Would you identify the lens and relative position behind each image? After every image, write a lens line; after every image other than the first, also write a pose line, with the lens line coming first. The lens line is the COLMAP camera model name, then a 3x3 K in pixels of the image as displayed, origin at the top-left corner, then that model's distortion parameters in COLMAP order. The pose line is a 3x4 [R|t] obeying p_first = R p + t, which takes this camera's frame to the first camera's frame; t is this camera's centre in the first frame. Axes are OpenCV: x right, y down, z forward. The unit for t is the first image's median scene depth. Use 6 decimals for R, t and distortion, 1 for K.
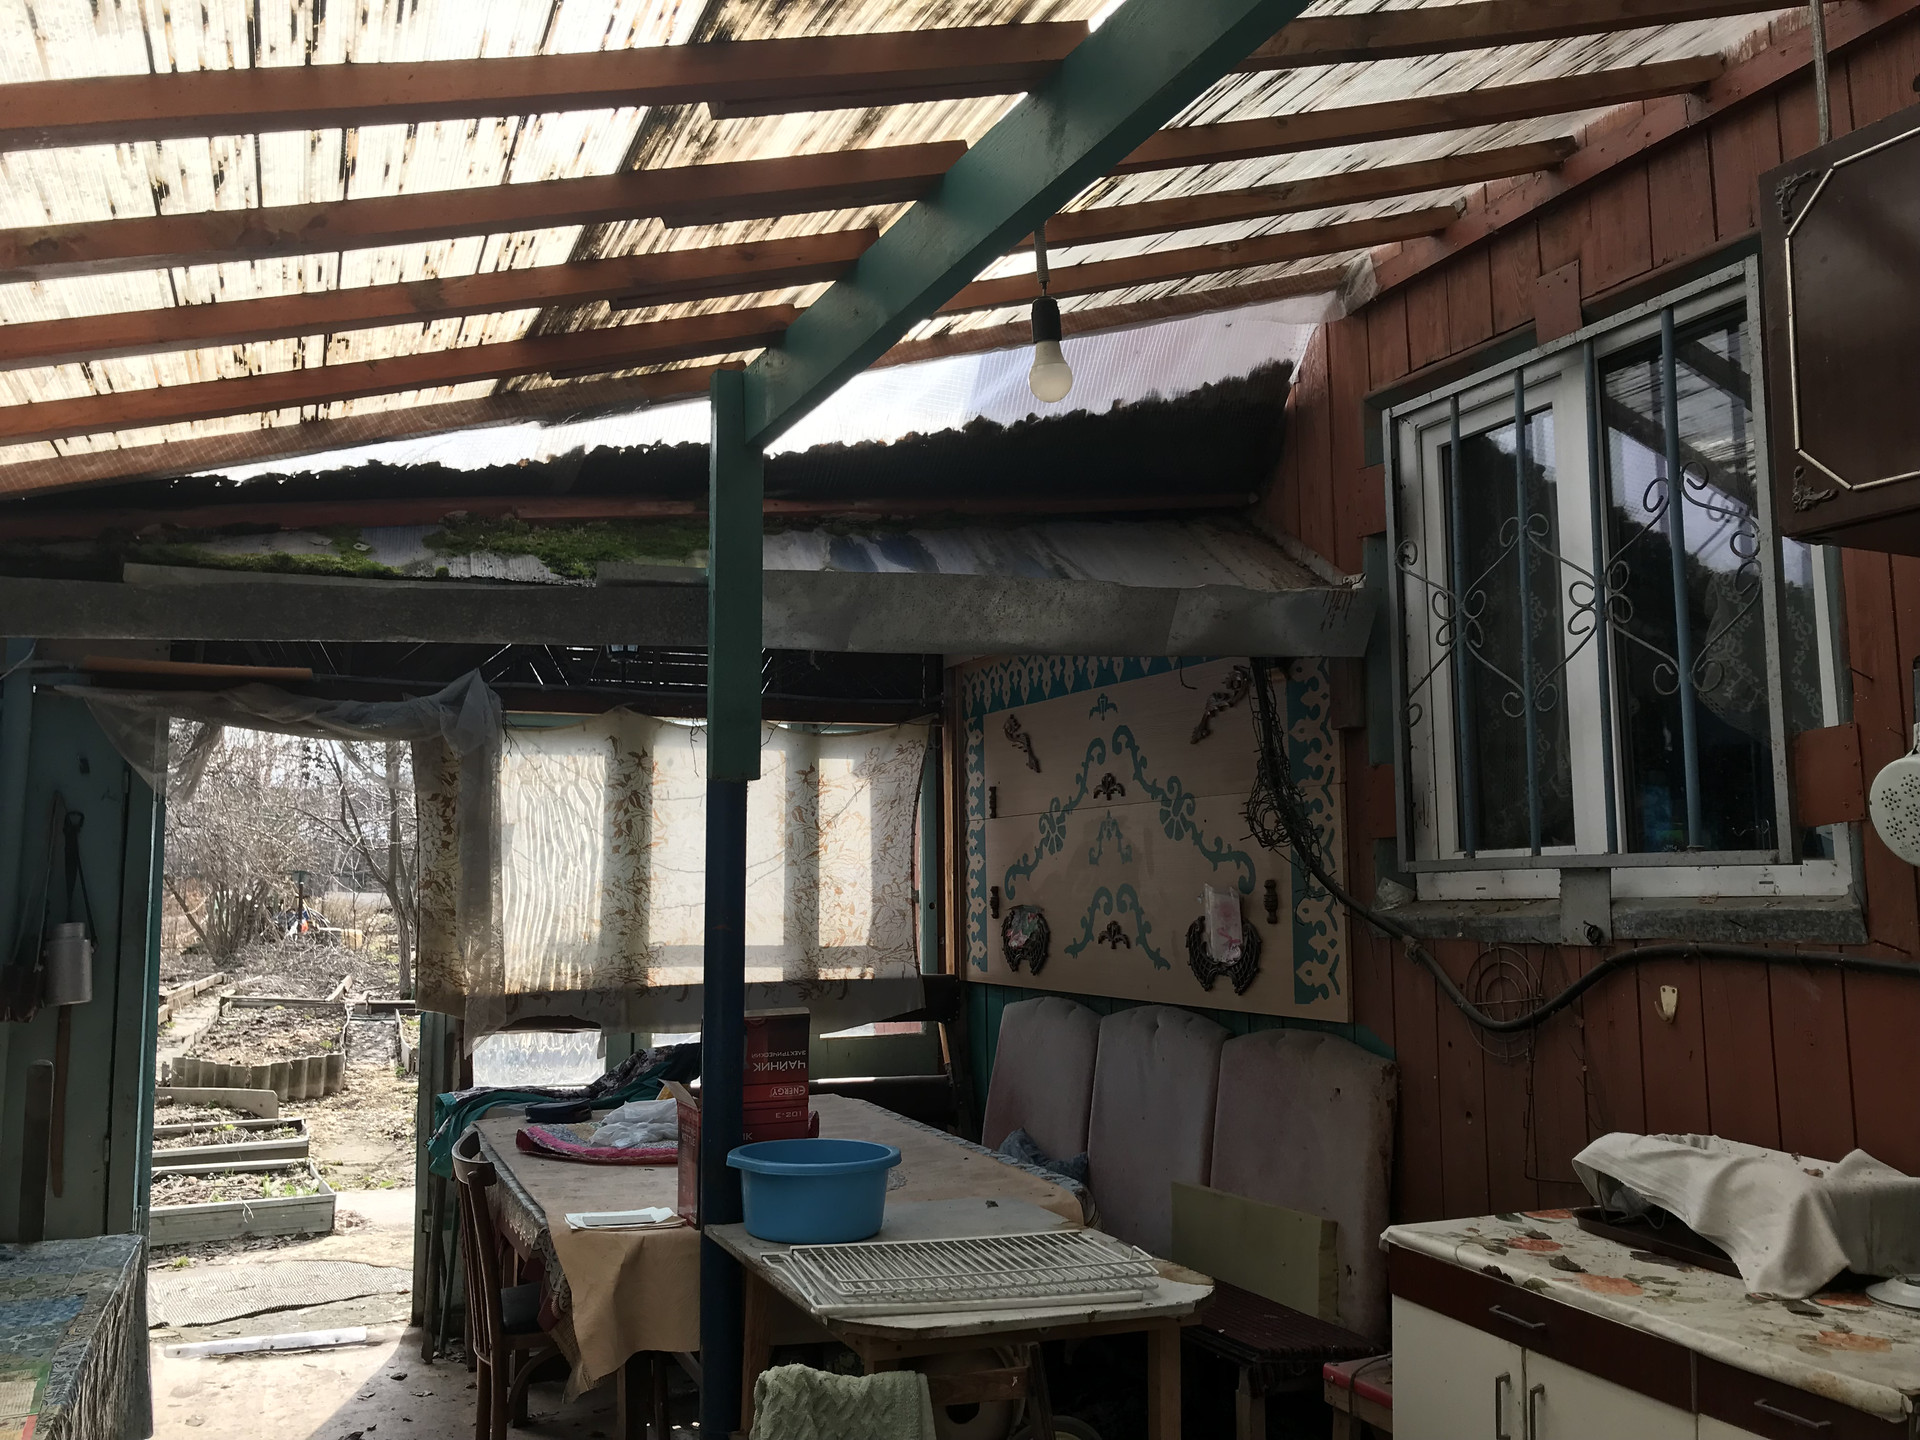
lens RADIAL K [[1558.1, 0, 959.9], [0, 1558.1, 720.3], [0, 0, 1]] dist [0.007696, 0.004152]
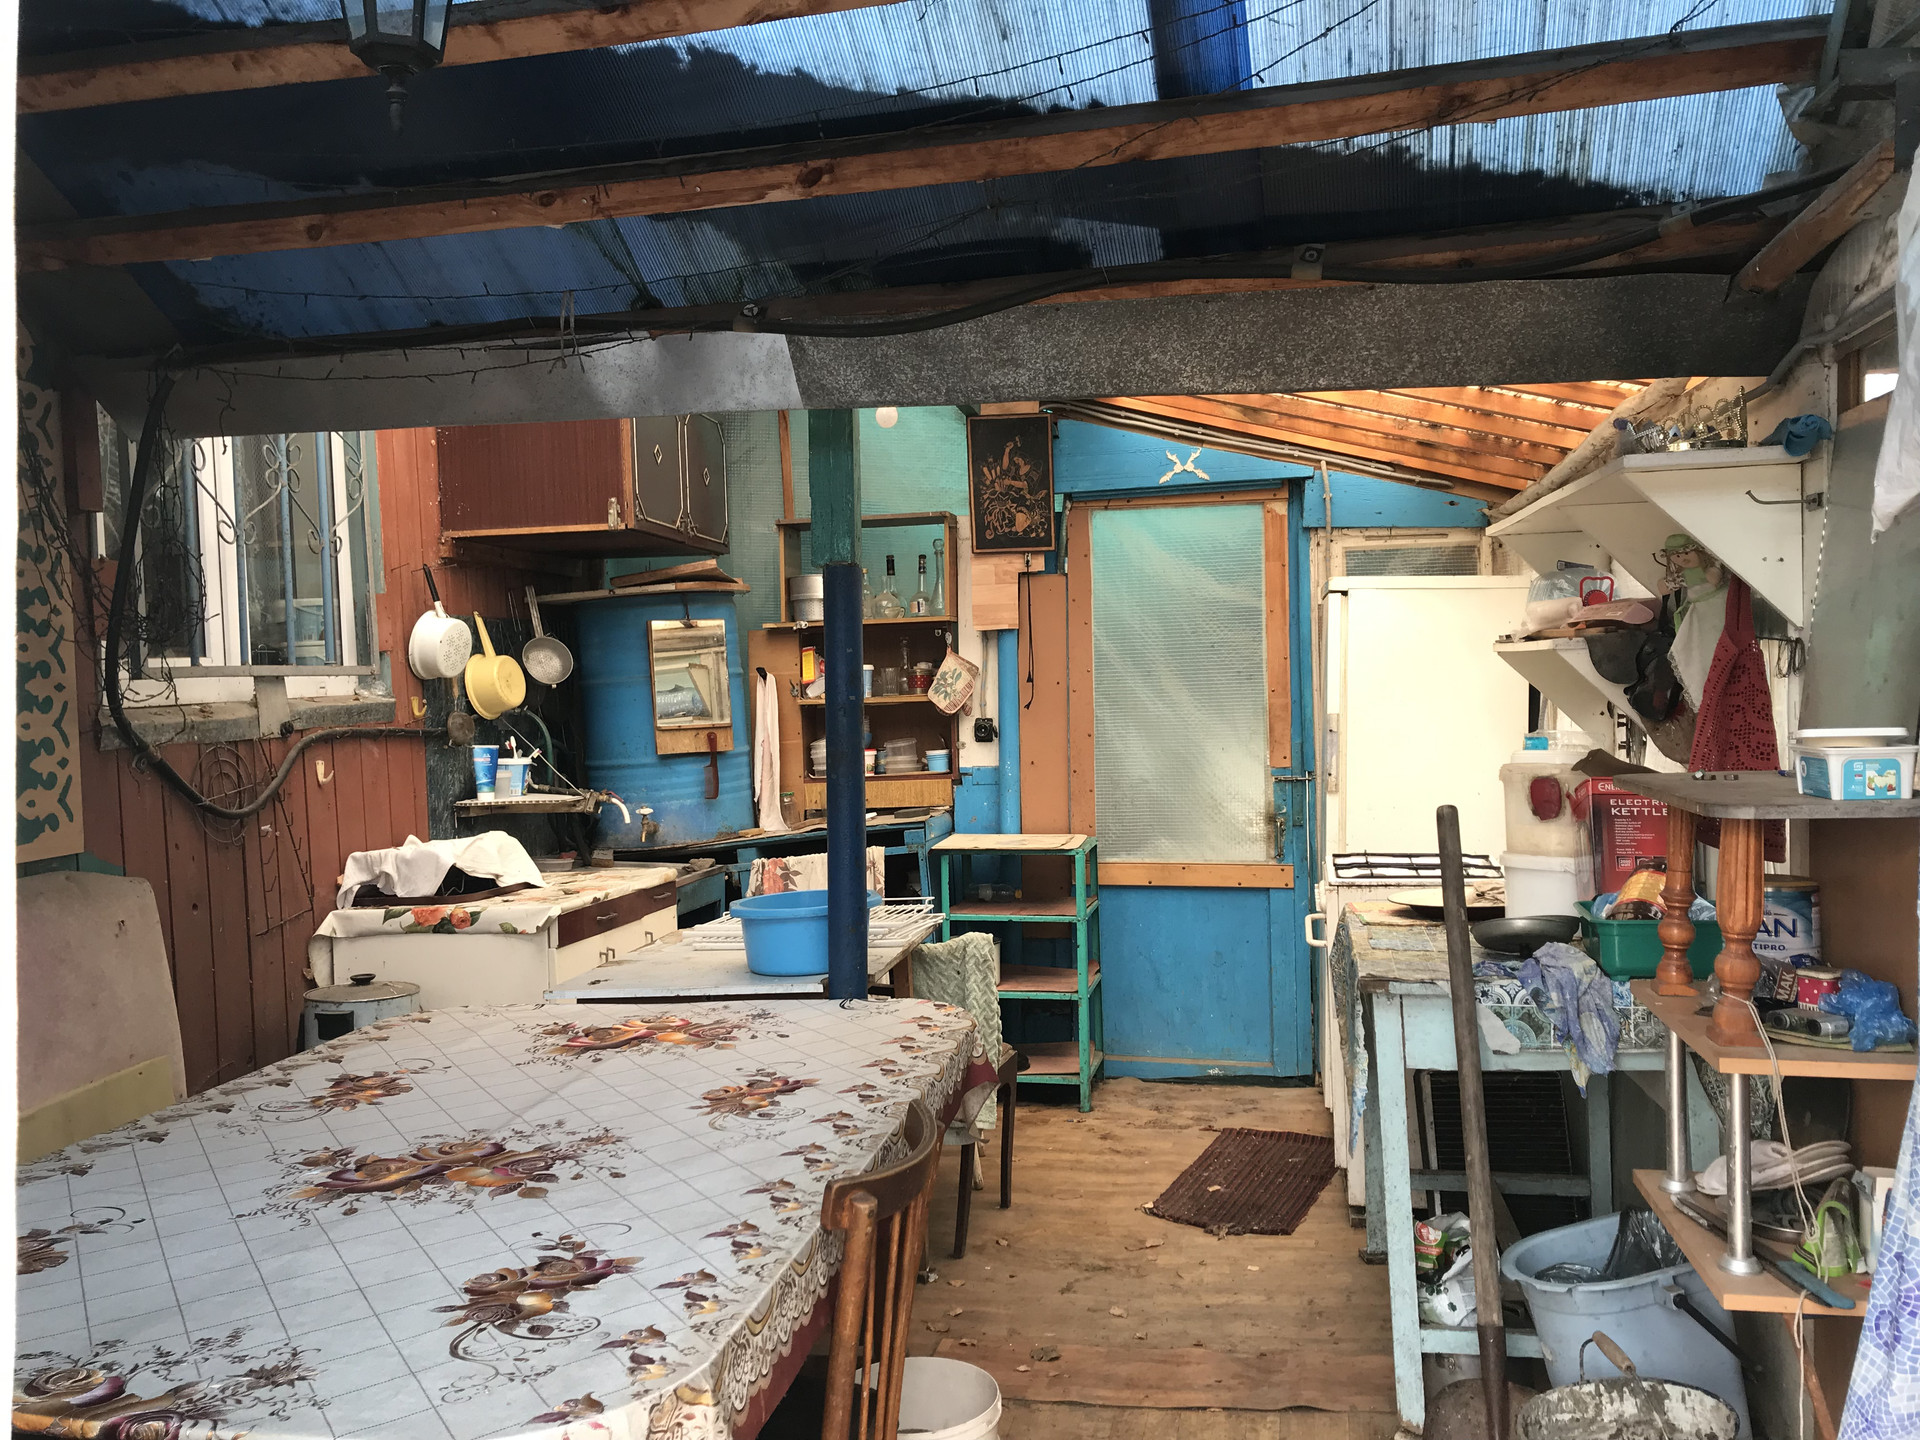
lens RADIAL K [[1558.1, 0, 957.2], [0, 1558.1, 726.2], [0, 0, 1]] dist [0.007696, 0.004152]
pose [[-0.825977, 0.011445, 0.563588, -0.633868], [-0.026095, 0.997946, -0.058509, 0.161207], [-0.563100, -0.063034, -0.823981, 1.432467]]
